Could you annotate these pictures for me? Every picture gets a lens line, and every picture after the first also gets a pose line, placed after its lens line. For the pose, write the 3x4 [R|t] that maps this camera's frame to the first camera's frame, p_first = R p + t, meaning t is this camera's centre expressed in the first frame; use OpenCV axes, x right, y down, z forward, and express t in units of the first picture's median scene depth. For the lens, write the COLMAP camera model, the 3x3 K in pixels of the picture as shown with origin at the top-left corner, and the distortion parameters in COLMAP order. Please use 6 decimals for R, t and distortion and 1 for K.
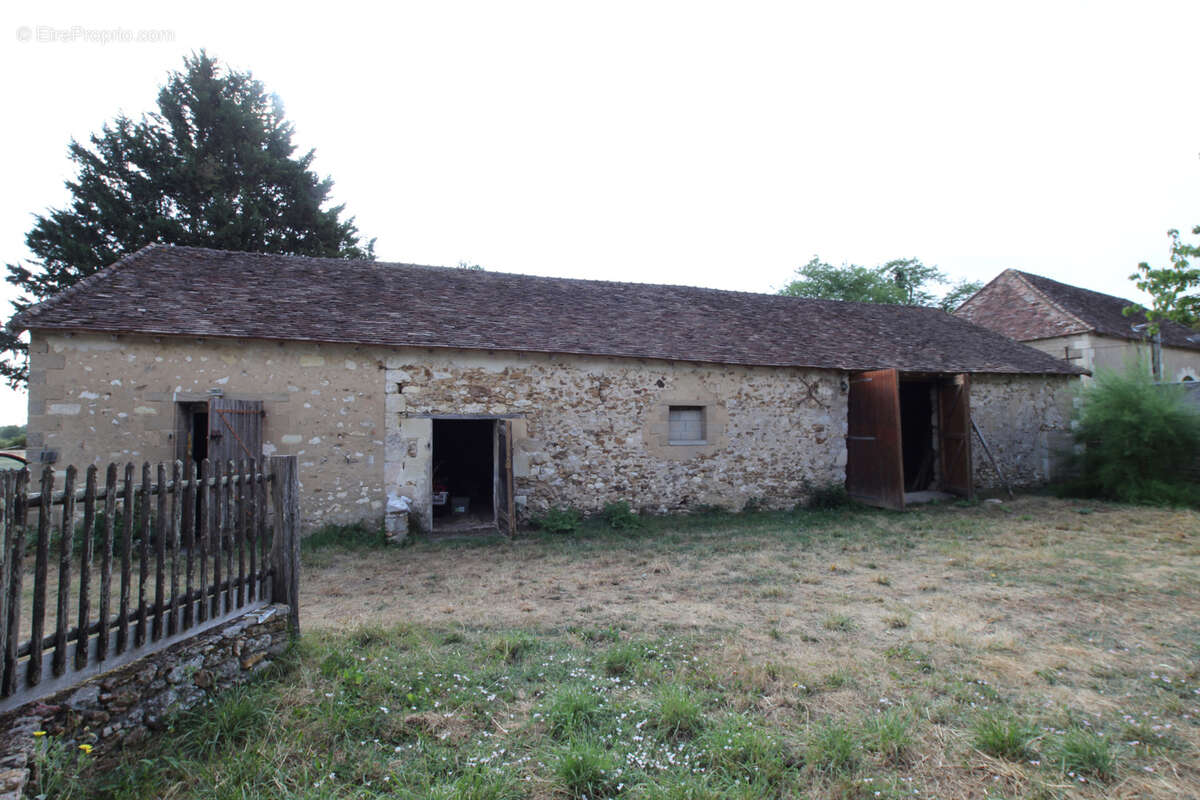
lens RADIAL K [[563.7, 0, 599.3], [0, 563.7, 395.7], [0, 0, 1]] dist [-0.048345, 0.011886]
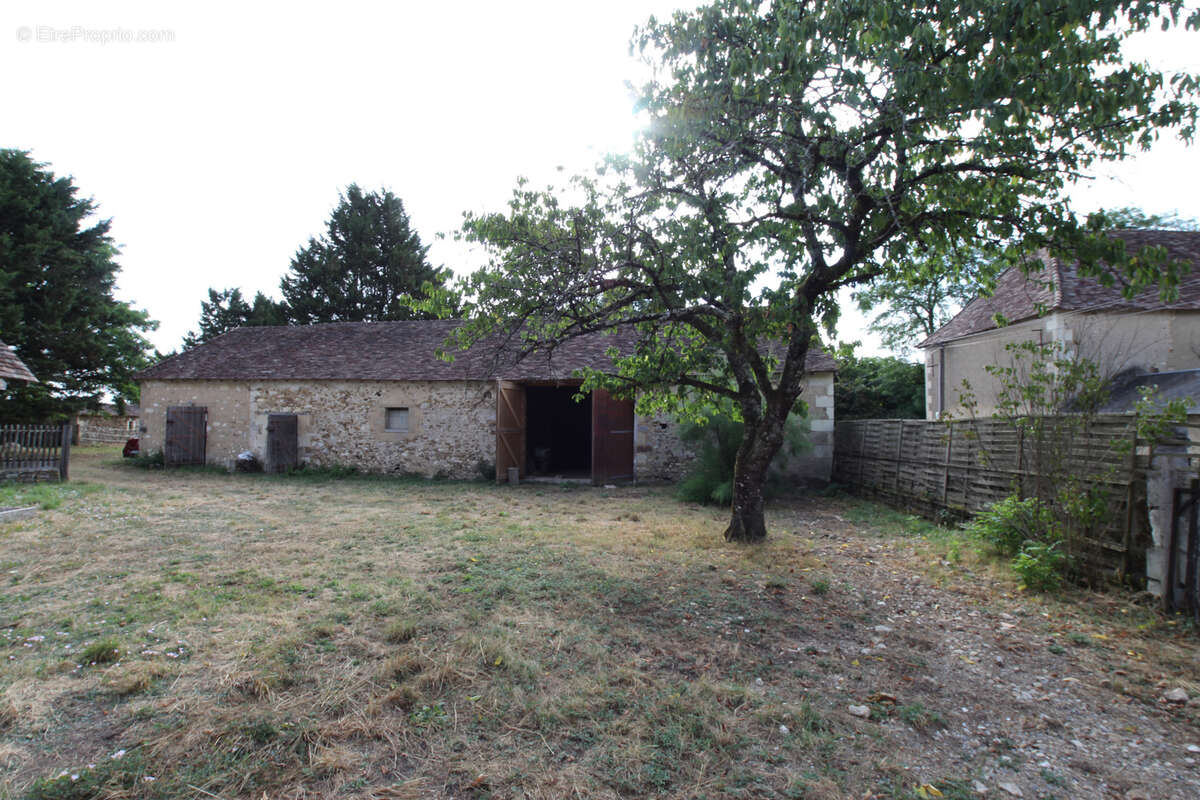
lens RADIAL K [[563.7, 0, 599.3], [0, 563.7, 395.7], [0, 0, 1]] dist [-0.048345, 0.011886]
pose [[0.857460, -0.011816, -0.514414, 1.536074], [0.017850, 0.999818, 0.006787, -0.016919], [0.514240, -0.015002, 0.857515, -0.061381]]
